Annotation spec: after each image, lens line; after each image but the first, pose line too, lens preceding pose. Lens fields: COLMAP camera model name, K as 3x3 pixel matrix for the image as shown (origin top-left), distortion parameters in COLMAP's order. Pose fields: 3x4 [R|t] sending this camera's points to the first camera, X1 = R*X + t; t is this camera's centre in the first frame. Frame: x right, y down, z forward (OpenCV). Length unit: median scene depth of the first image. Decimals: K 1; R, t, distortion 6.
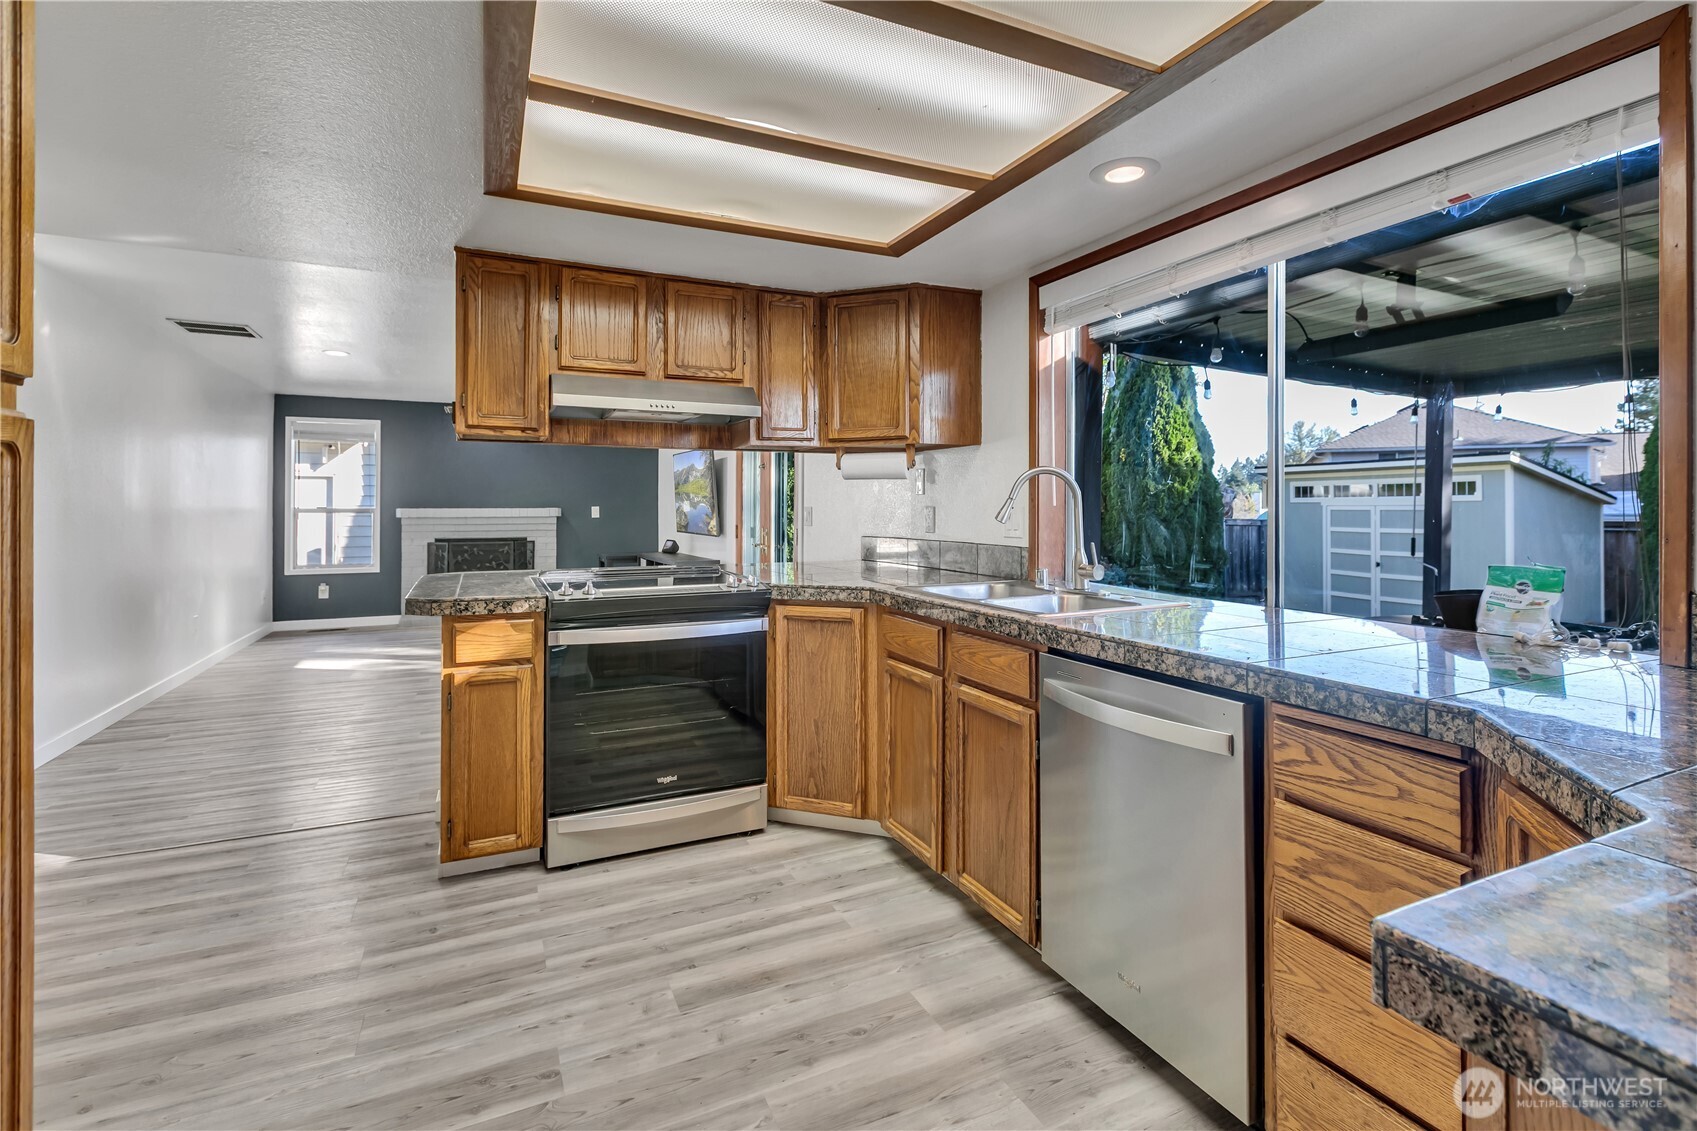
lens RADIAL K [[783.1, 0, 833.4], [0, 783.1, 504.3], [0, 0, 1]] dist [0.003712, 0.000697]
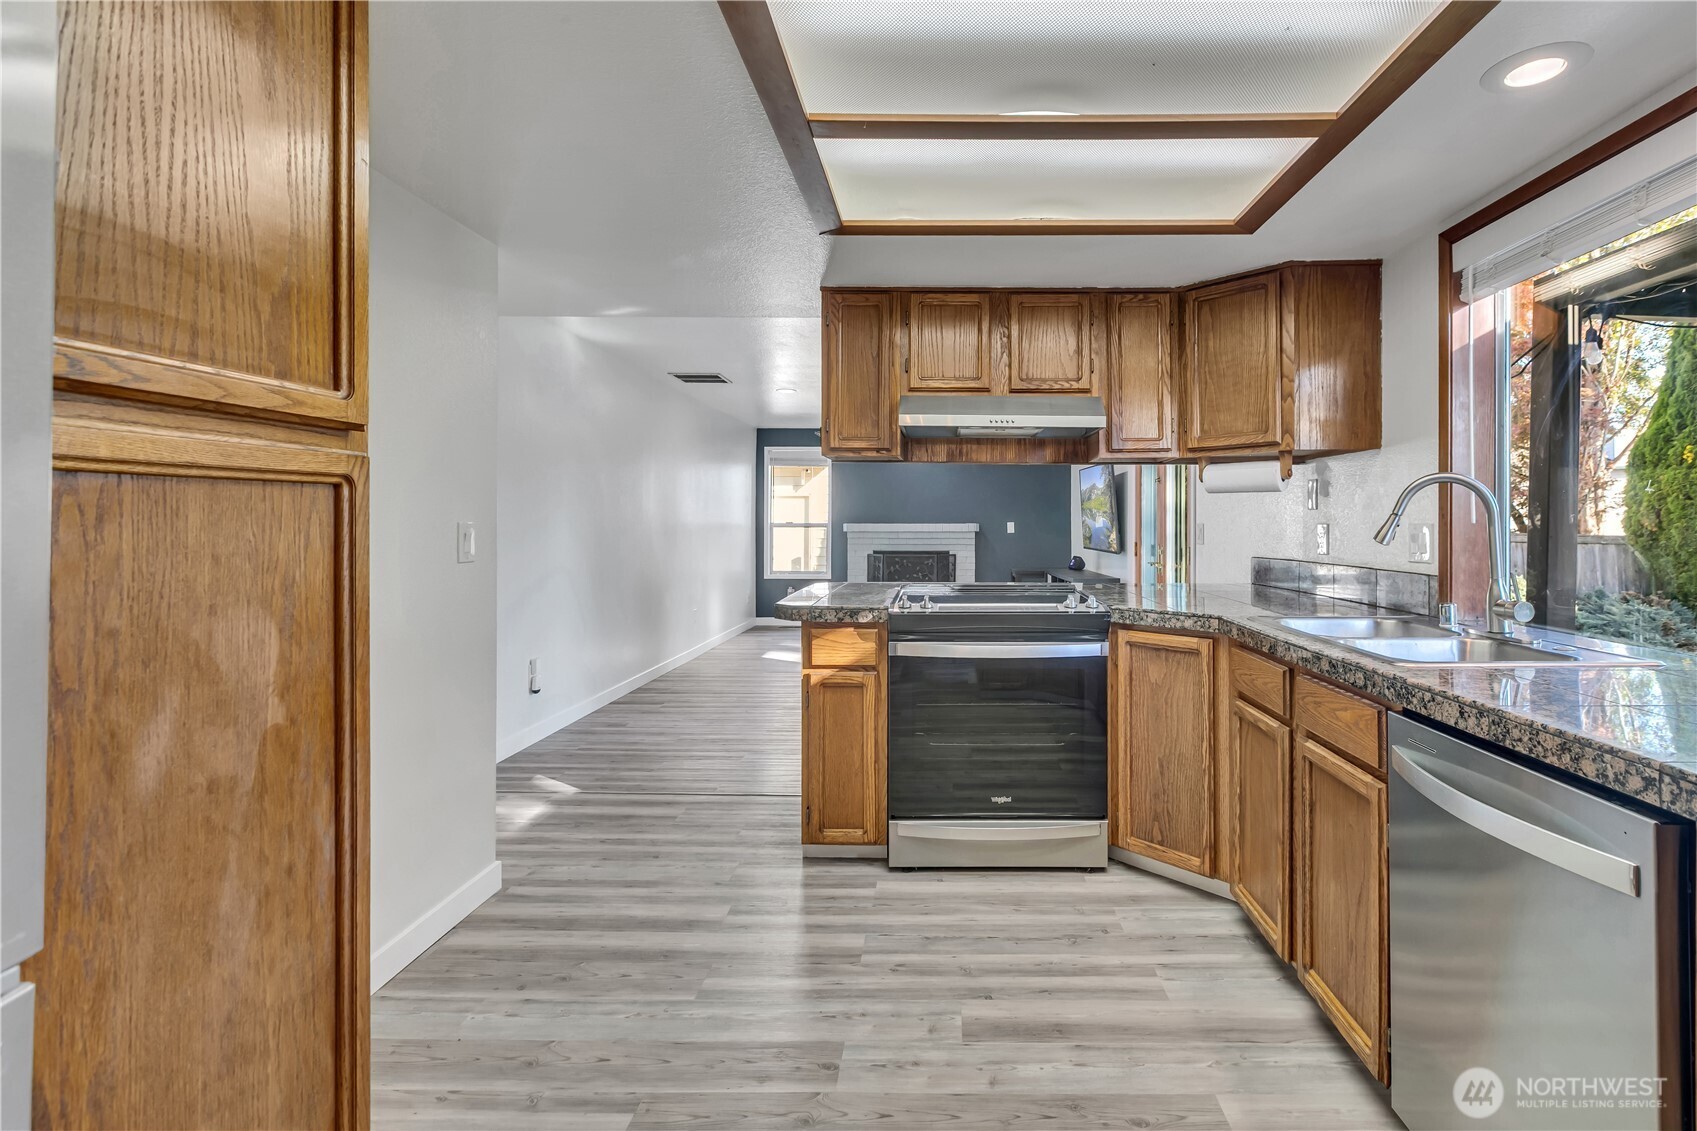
lens RADIAL K [[783.1, 0, 928.7], [0, 783.1, 519.9], [0, 0, 1]] dist [0.003712, 0.000697]
pose [[0.906140, 0.000506, -0.422978, 0.125573], [-0.000643, 1.000000, -0.000182, -0.000698], [0.422978, 0.000437, 0.906140, 0.069037]]
